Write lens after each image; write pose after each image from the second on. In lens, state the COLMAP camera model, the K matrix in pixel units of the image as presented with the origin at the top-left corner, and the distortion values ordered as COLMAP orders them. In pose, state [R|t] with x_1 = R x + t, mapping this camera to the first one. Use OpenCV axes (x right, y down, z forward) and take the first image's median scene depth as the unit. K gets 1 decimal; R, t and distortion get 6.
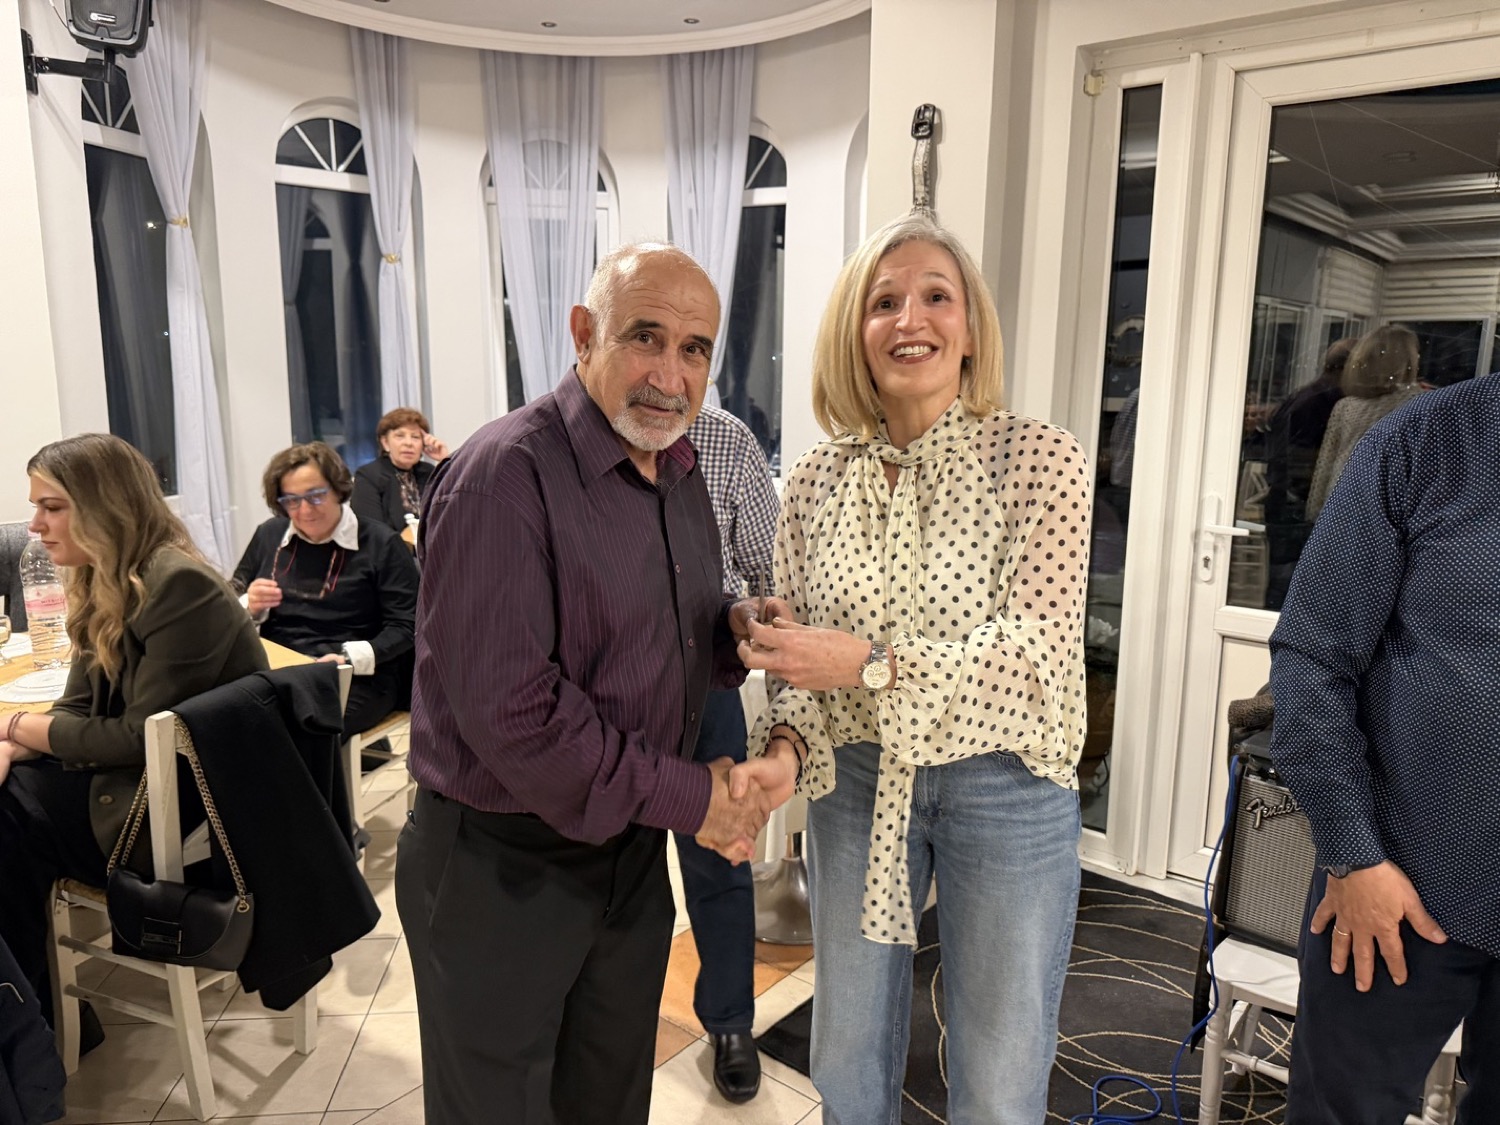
lens RADIAL K [[1066.0, 0, 749.7], [0, 1066.0, 570.4], [0, 0, 1]] dist [0.018179, -0.029369]
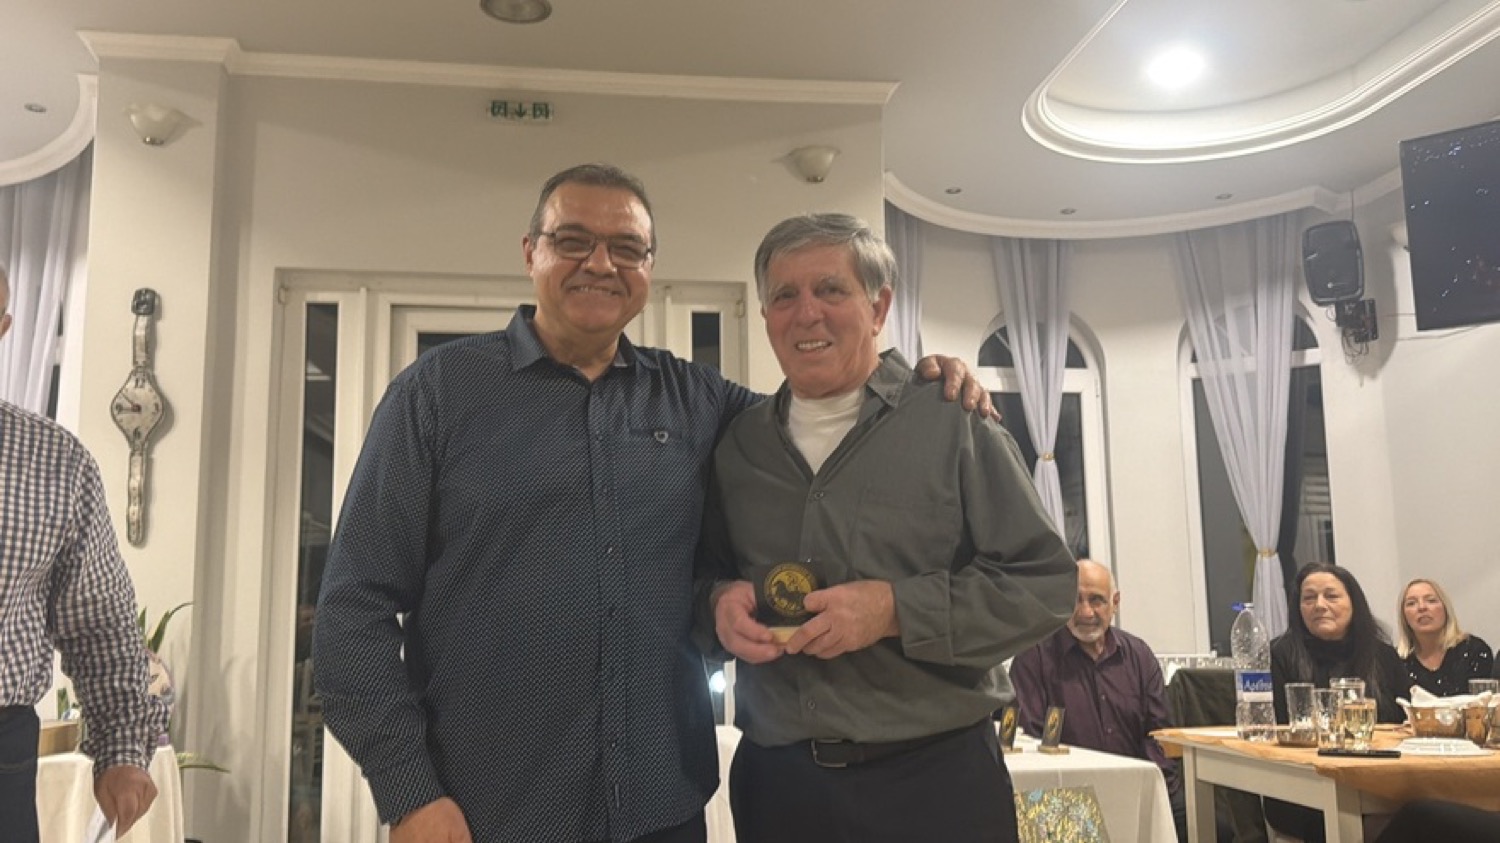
lens RADIAL K [[1284.3, 0, 734.7], [0, 1284.3, 435.9], [0, 0, 1]] dist [0.111762, -0.203246]
pose [[0.685777, 0.083512, 0.723005, -0.242910], [0.158256, 0.952517, -0.260129, 0.116139], [-0.710398, 0.292810, 0.639998, -0.199557]]
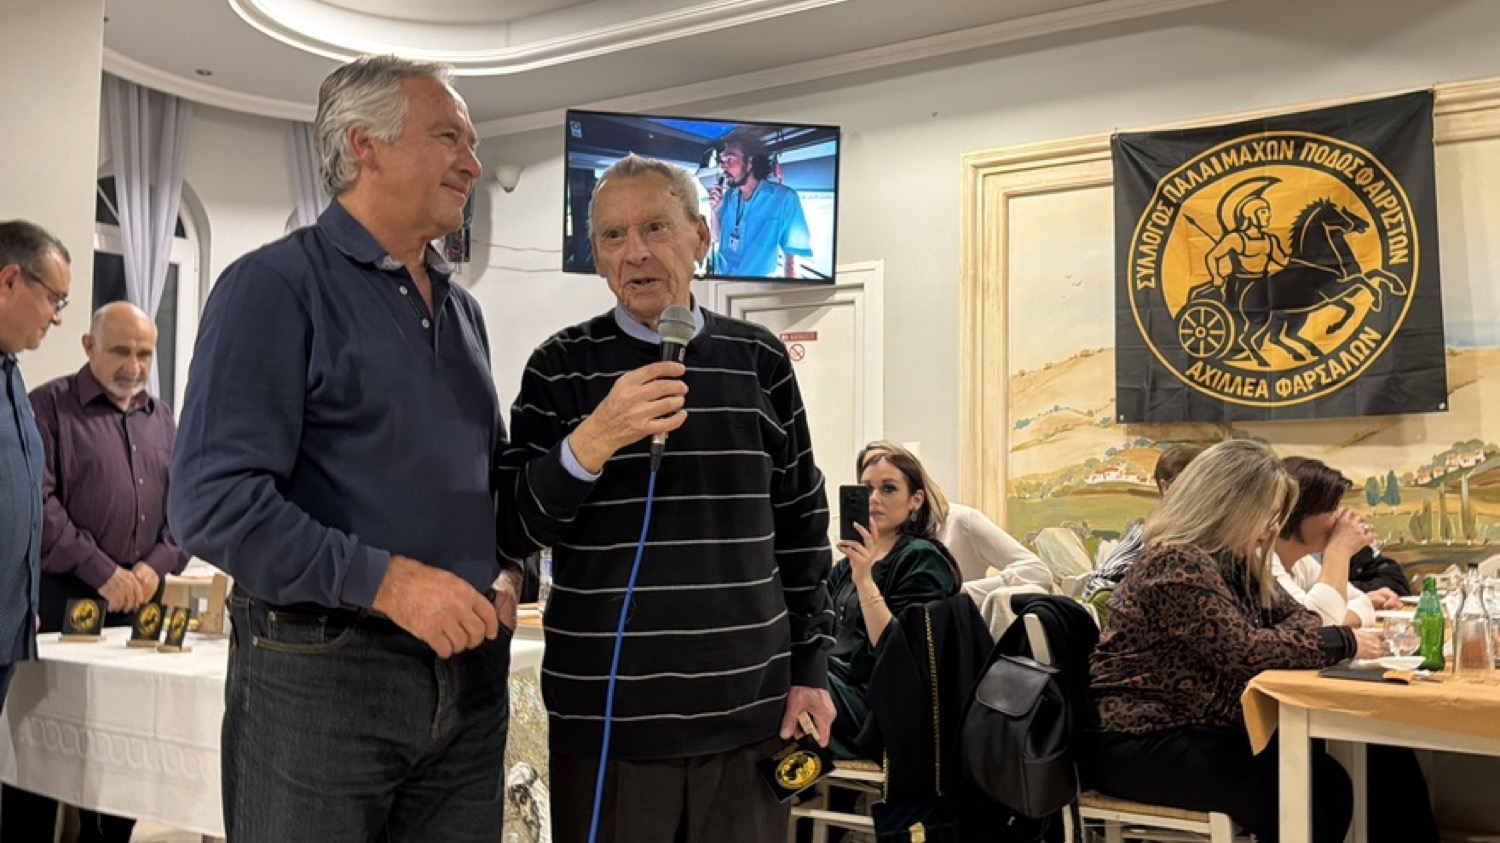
lens RADIAL K [[1337.4, 0, 747.2], [0, 1337.4, 426.4], [0, 0, 1]] dist [0.103237, -0.175431]
pose [[-0.093247, 0.038152, 0.994912, -0.394550], [0.174904, 0.984354, -0.021354, 0.063484], [-0.980160, 0.172023, -0.098461, 0.002671]]
